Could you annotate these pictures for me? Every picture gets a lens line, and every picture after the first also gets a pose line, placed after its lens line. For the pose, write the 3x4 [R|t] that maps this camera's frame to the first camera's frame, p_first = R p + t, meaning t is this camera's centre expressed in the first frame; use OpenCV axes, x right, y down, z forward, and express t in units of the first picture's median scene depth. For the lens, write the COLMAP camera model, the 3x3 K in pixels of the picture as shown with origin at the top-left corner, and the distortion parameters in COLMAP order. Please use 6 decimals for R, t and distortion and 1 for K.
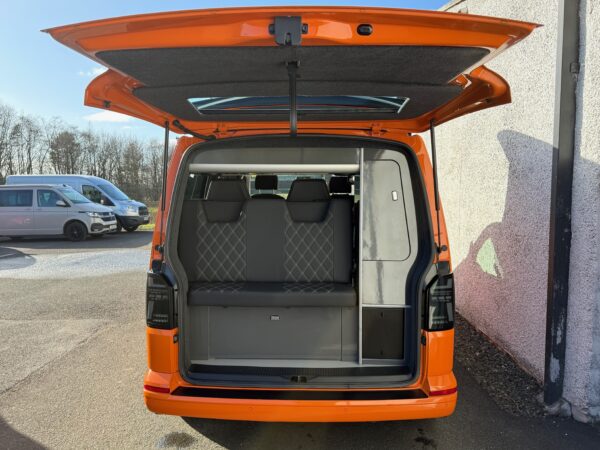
lens RADIAL K [[462.0, 0, 300.0], [0, 462.0, 225.0], [0, 0, 1]] dist [-0.003331, 0.002271]
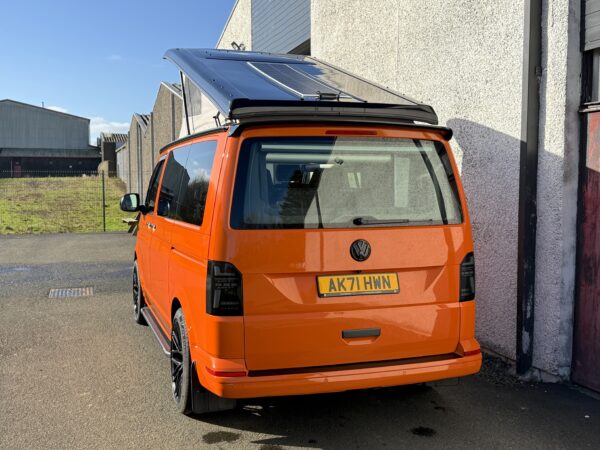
lens RADIAL K [[691.1, 0, 300.0], [0, 691.1, 225.0], [0, 0, 1]] dist [0.037071, -0.013991]
pose [[0.937430, -0.022336, 0.347456, -0.543705], [0.023951, 0.999713, -0.000351, 0.022586], [-0.347348, 0.008651, 0.937696, -0.384785]]
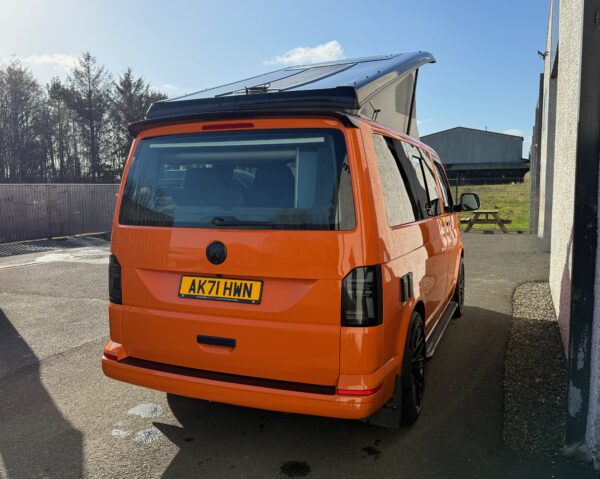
lens RADIAL K [[525.7, 0, 299.7], [0, 525.7, 236.1], [0, 0, 1]] dist [0.098562, -0.148000]
pose [[0.930363, 0.027897, -0.365576, 0.455550], [-0.020273, 0.999490, 0.024676, 0.017527], [0.366078, -0.015546, 0.930454, -0.022713]]
